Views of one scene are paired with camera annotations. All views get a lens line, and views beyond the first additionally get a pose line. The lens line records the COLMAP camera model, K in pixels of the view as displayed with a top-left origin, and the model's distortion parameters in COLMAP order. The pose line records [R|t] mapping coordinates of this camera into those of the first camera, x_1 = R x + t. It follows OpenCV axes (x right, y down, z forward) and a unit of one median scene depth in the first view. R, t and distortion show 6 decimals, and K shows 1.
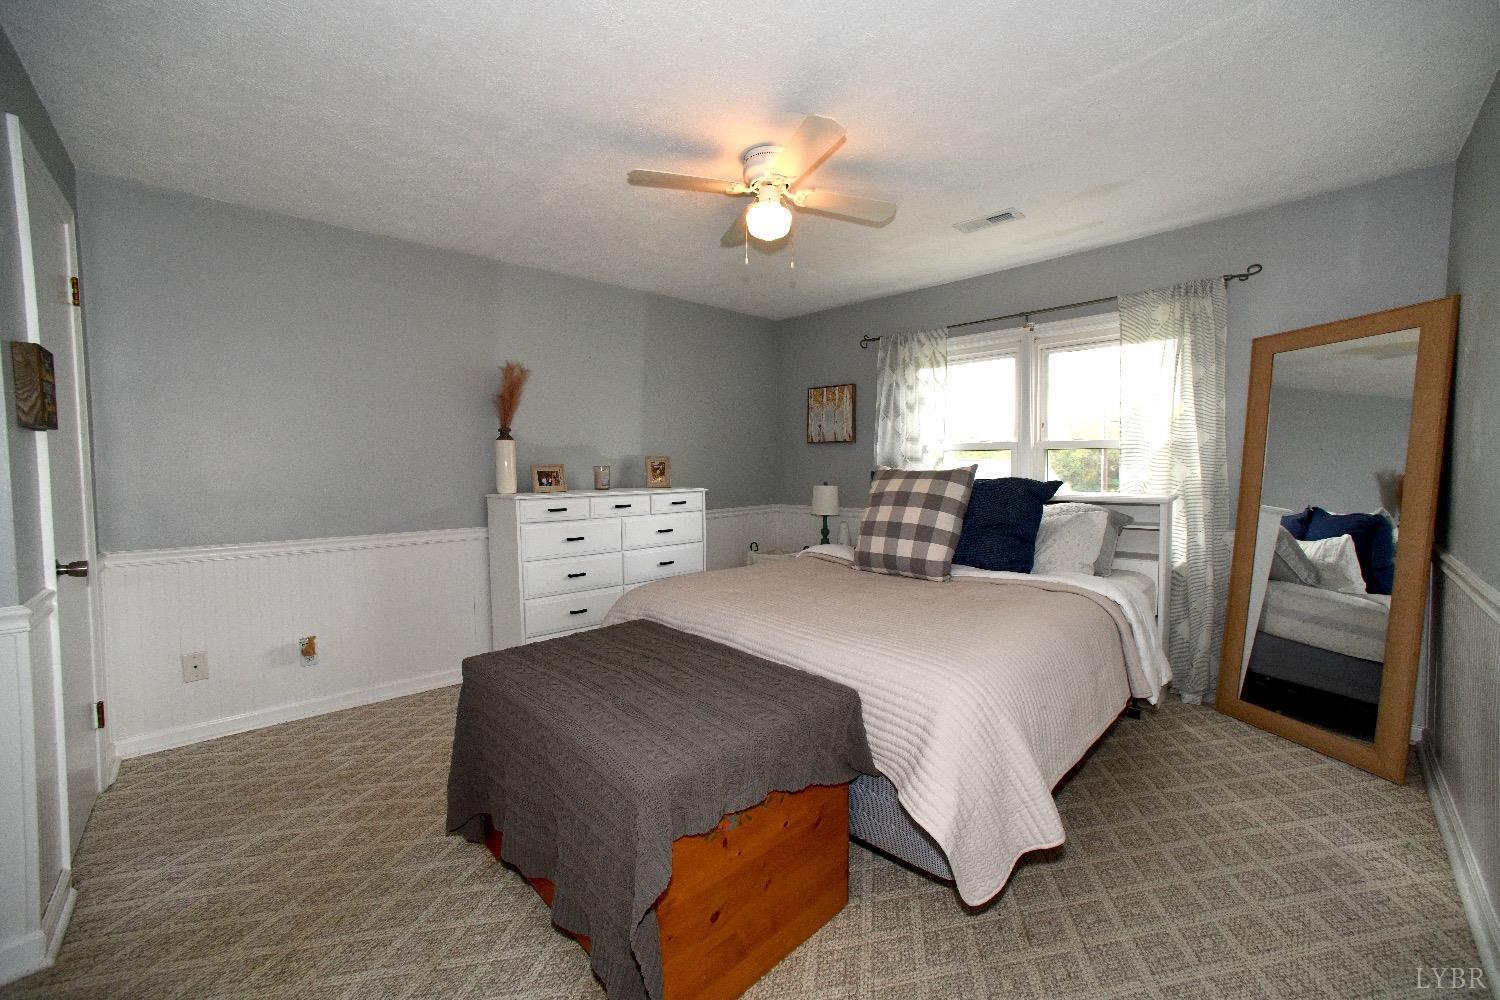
lens RADIAL K [[594.3, 0, 752.8], [0, 594.3, 499.6], [0, 0, 1]] dist [-0.033723, 0.008040]
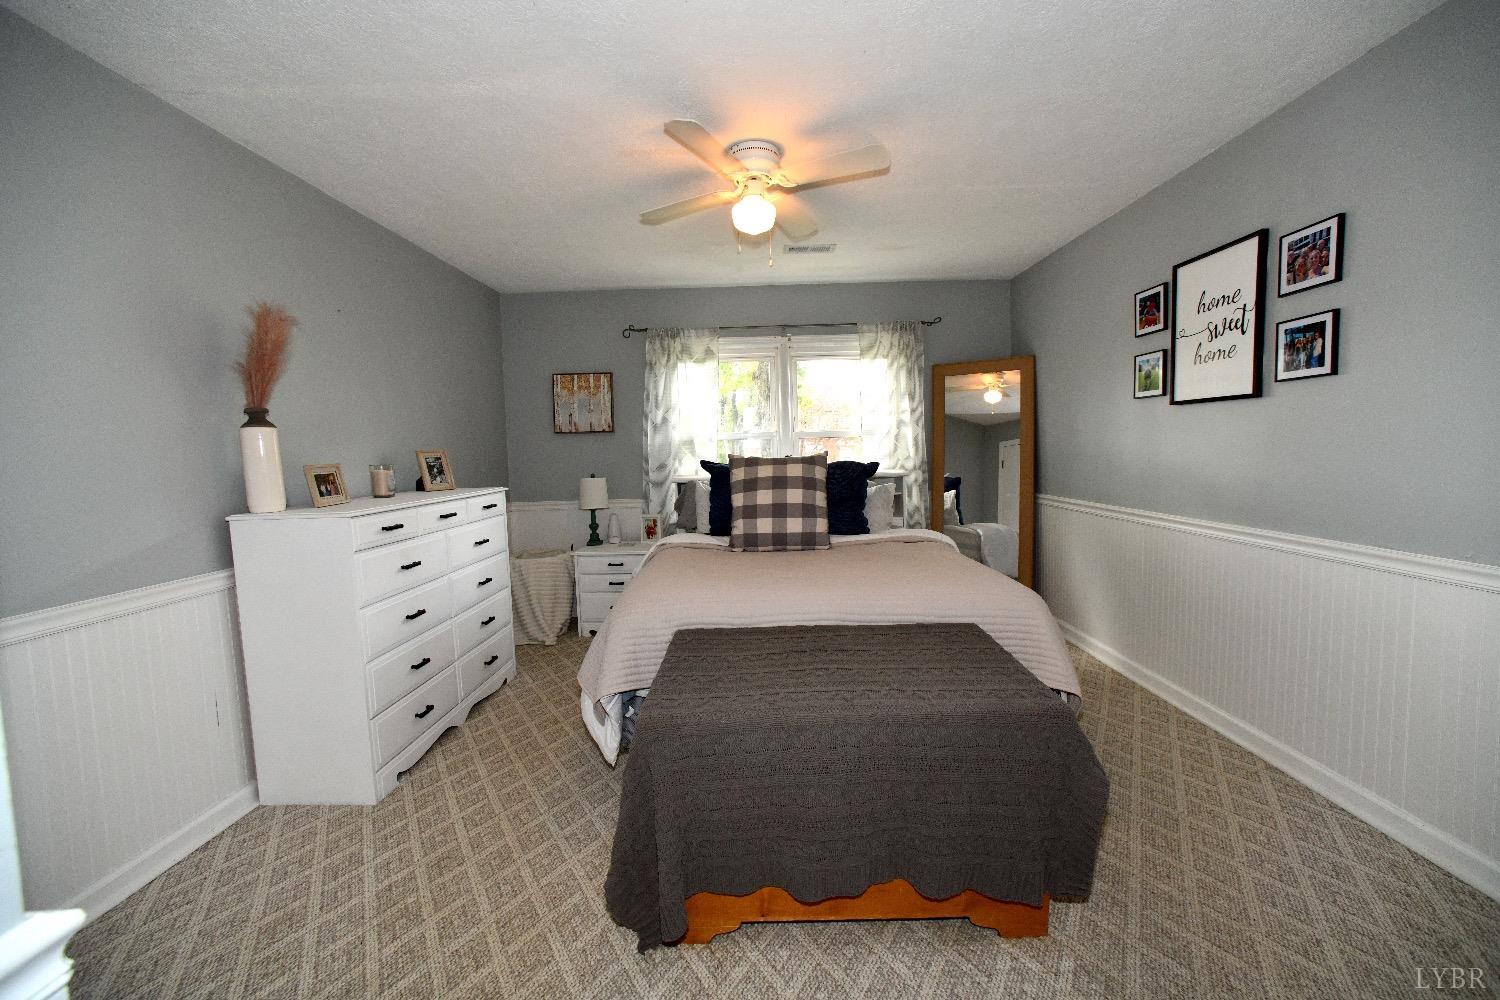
lens RADIAL K [[594.3, 0, 754.2], [0, 594.3, 498.6], [0, 0, 1]] dist [-0.033723, 0.008040]
pose [[0.714233, -0.074196, 0.695964, -0.477084], [0.064893, 0.997102, 0.039703, -0.015687], [-0.696893, 0.016806, 0.716978, 0.186835]]
